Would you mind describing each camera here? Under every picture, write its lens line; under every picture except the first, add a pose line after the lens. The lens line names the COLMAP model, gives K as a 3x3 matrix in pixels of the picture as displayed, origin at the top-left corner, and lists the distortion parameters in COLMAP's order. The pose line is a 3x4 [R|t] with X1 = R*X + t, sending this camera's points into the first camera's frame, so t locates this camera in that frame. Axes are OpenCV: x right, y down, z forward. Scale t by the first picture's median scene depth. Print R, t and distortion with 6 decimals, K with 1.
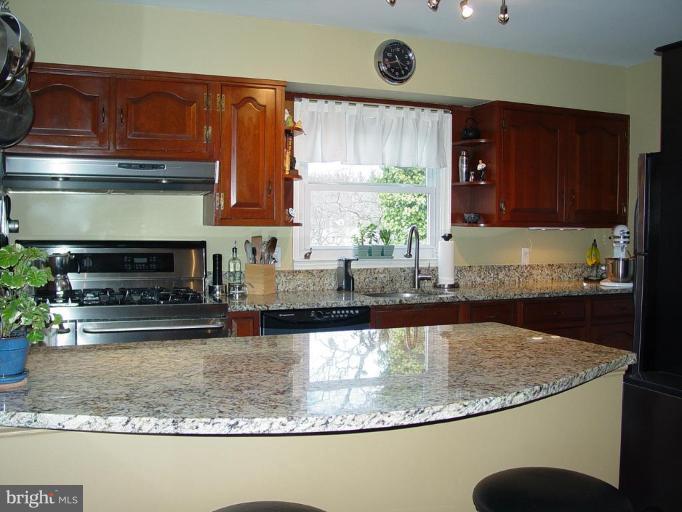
lens RADIAL K [[681.1, 0, 339.7], [0, 681.1, 254.1], [0, 0, 1]] dist [-0.107344, 0.000000]
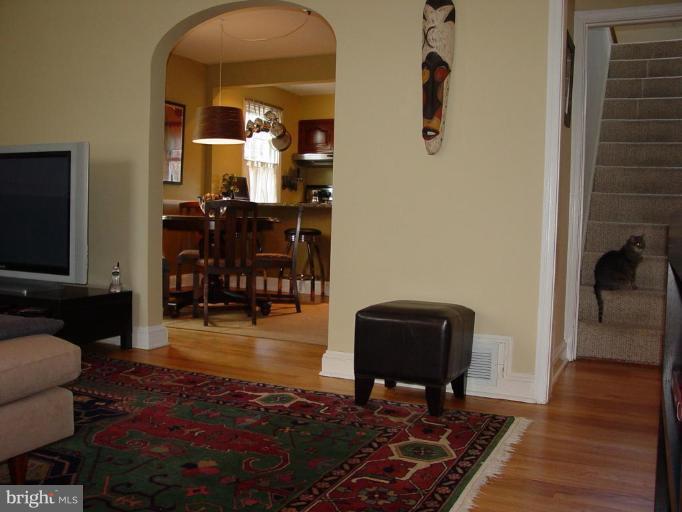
lens RADIAL K [[681.1, 0, 340.2], [0, 681.1, 256.3], [0, 0, 1]] dist [-0.107344, 0.000000]
pose [[0.678085, 0.058509, -0.732651, 1.469498], [-0.053789, 0.998104, 0.029924, 0.158294], [0.733012, 0.019118, 0.679947, -0.693691]]
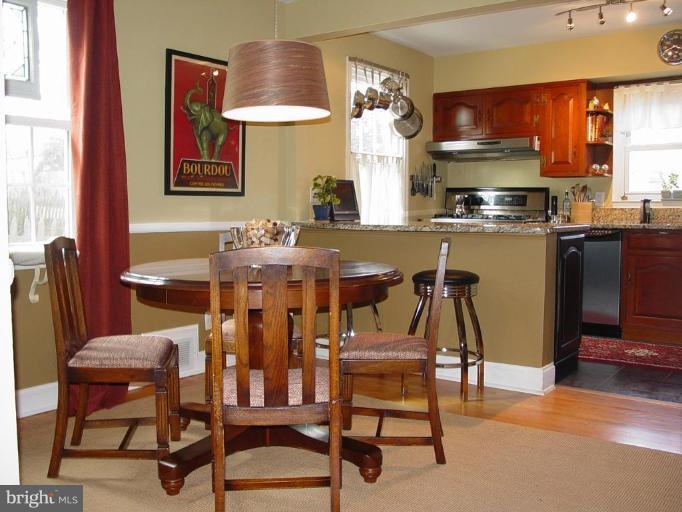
lens RADIAL K [[681.1, 0, 355.0], [0, 681.1, 251.1], [0, 0, 1]] dist [-0.107344, 0.000000]
pose [[0.539772, 0.048834, -0.840394, 0.872137], [-0.034794, 0.998757, 0.035689, 0.086938], [0.841092, 0.009977, 0.540800, -0.217063]]
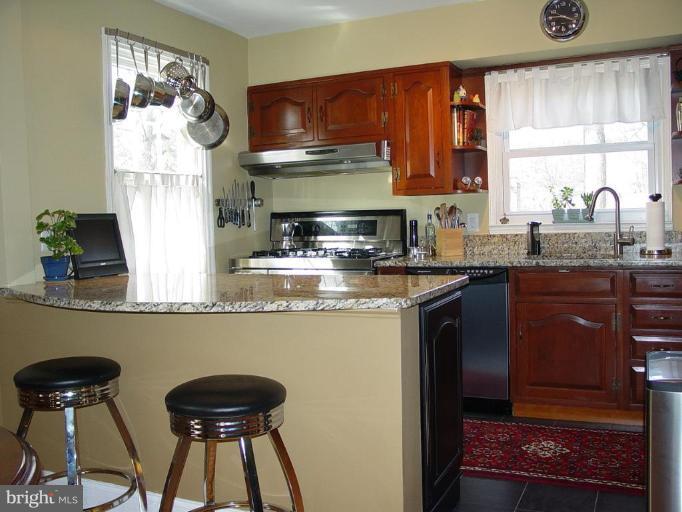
lens RADIAL K [[681.1, 0, 349.3], [0, 681.1, 245.6], [0, 0, 1]] dist [-0.107344, 0.000000]
pose [[0.689658, 0.003868, -0.724125, 0.582990], [0.005501, 0.999929, 0.010580, 0.030336], [0.724114, -0.011280, 0.689588, 0.118786]]
